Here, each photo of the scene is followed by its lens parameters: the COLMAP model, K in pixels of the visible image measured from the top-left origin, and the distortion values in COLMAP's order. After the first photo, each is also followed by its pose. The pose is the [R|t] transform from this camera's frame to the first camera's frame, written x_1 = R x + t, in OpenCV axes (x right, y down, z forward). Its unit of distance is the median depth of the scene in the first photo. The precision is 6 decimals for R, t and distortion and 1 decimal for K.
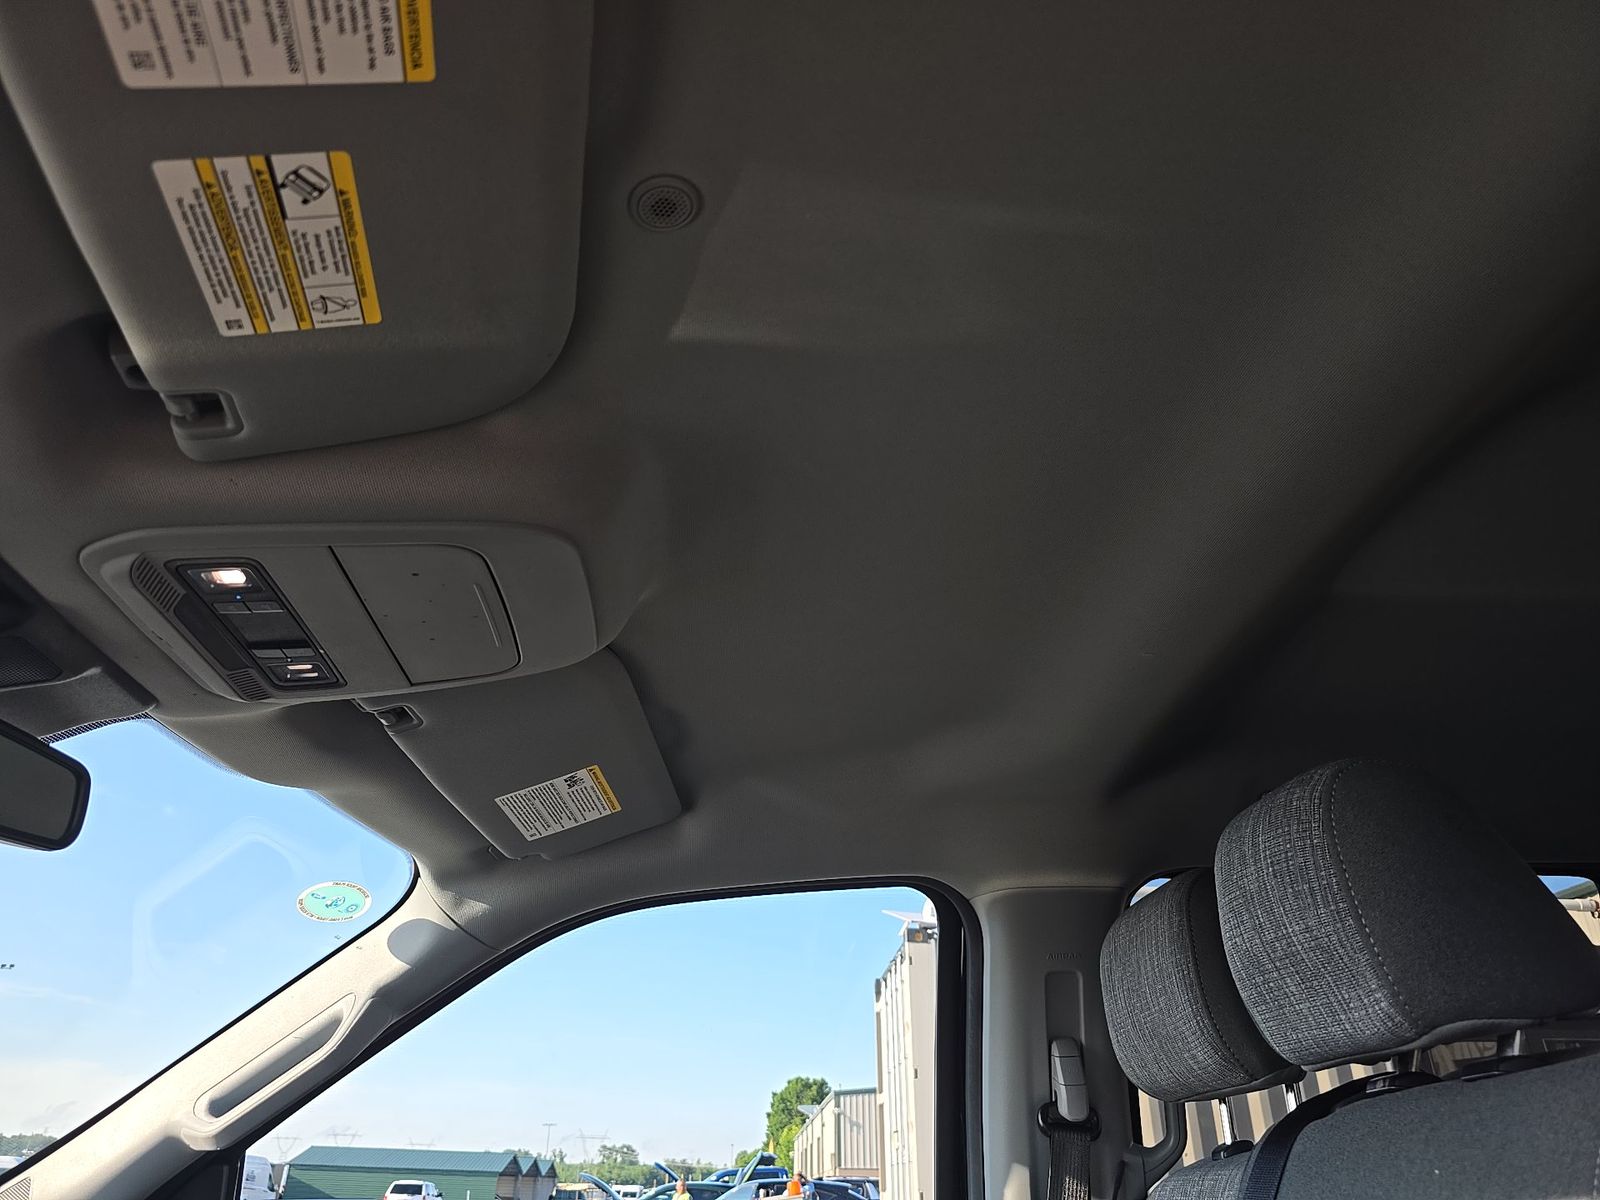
lens RADIAL K [[1091.5, 0, 800.5], [0, 1091.5, 613.6], [0, 0, 1]] dist [0.065346, -0.063704]
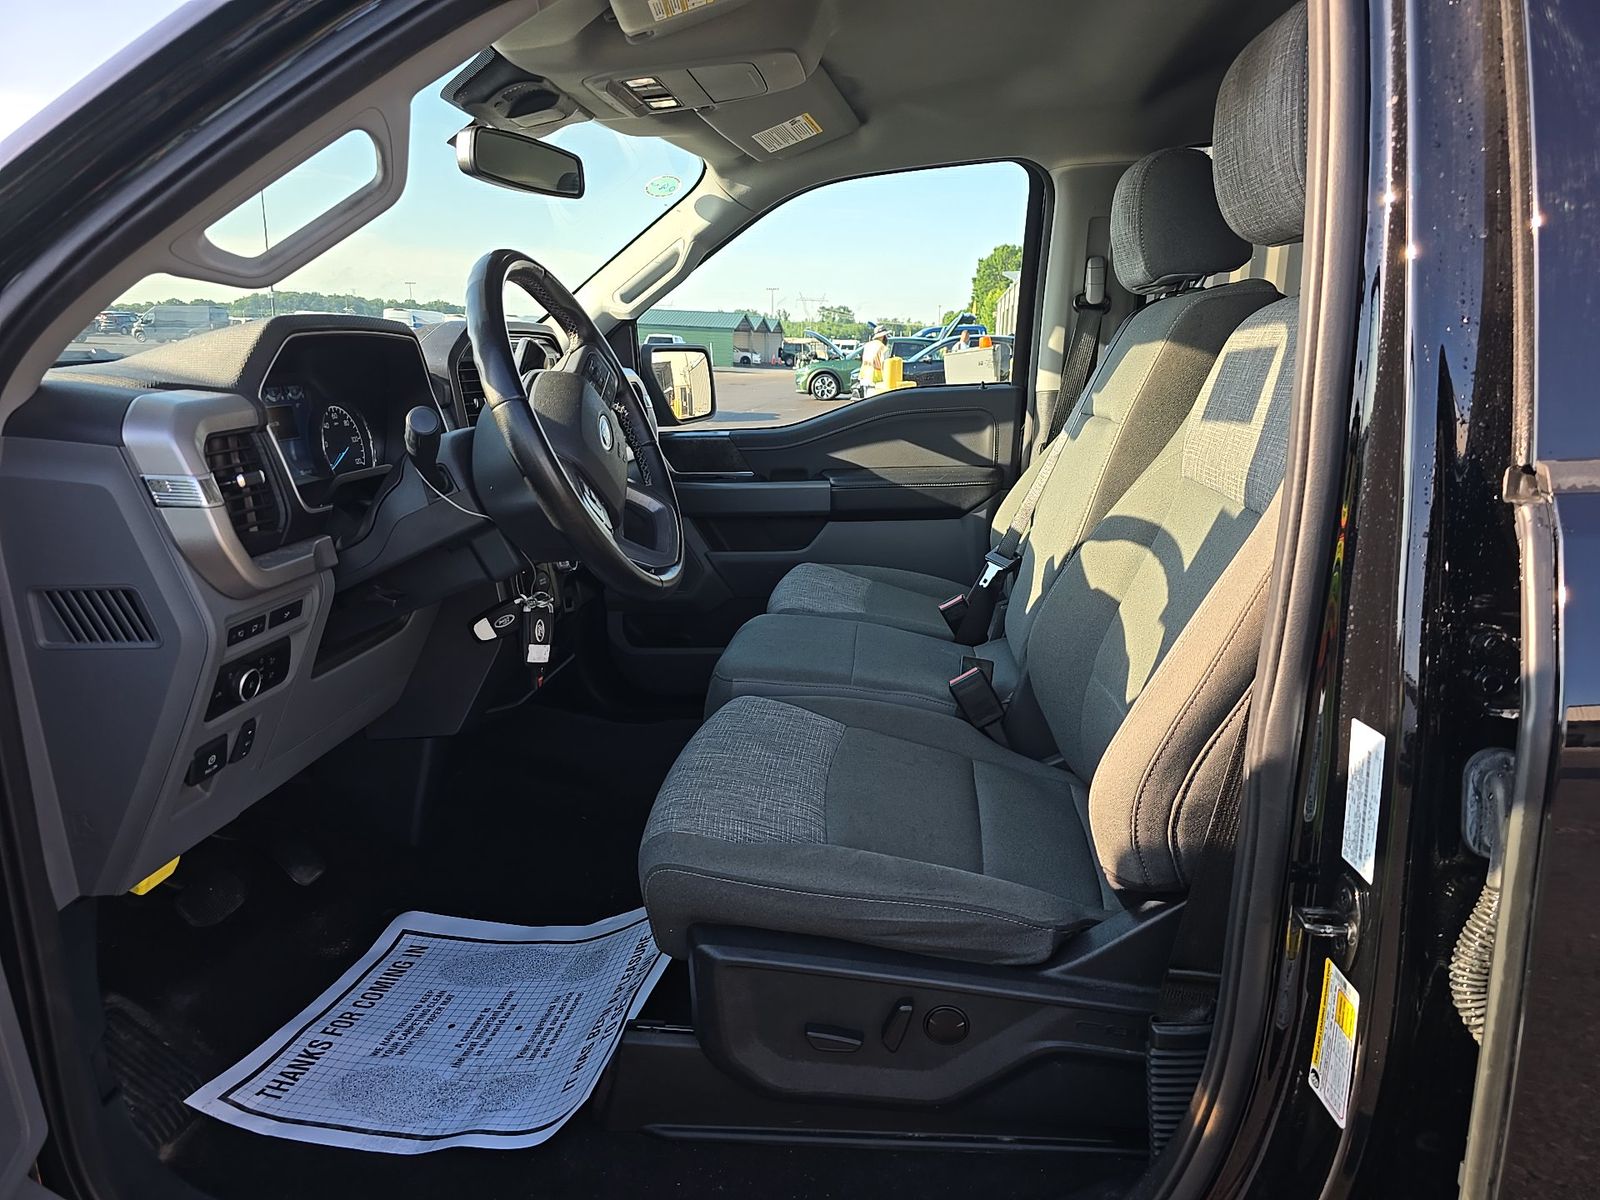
lens RADIAL K [[1091.5, 0, 800.5], [0, 1091.5, 613.6], [0, 0, 1]] dist [0.065346, -0.063704]
pose [[0.984181, 0.047117, -0.170788, 0.110877], [0.077463, 0.752525, 0.653992, -0.329956], [0.159337, -0.656876, 0.736971, -0.644372]]
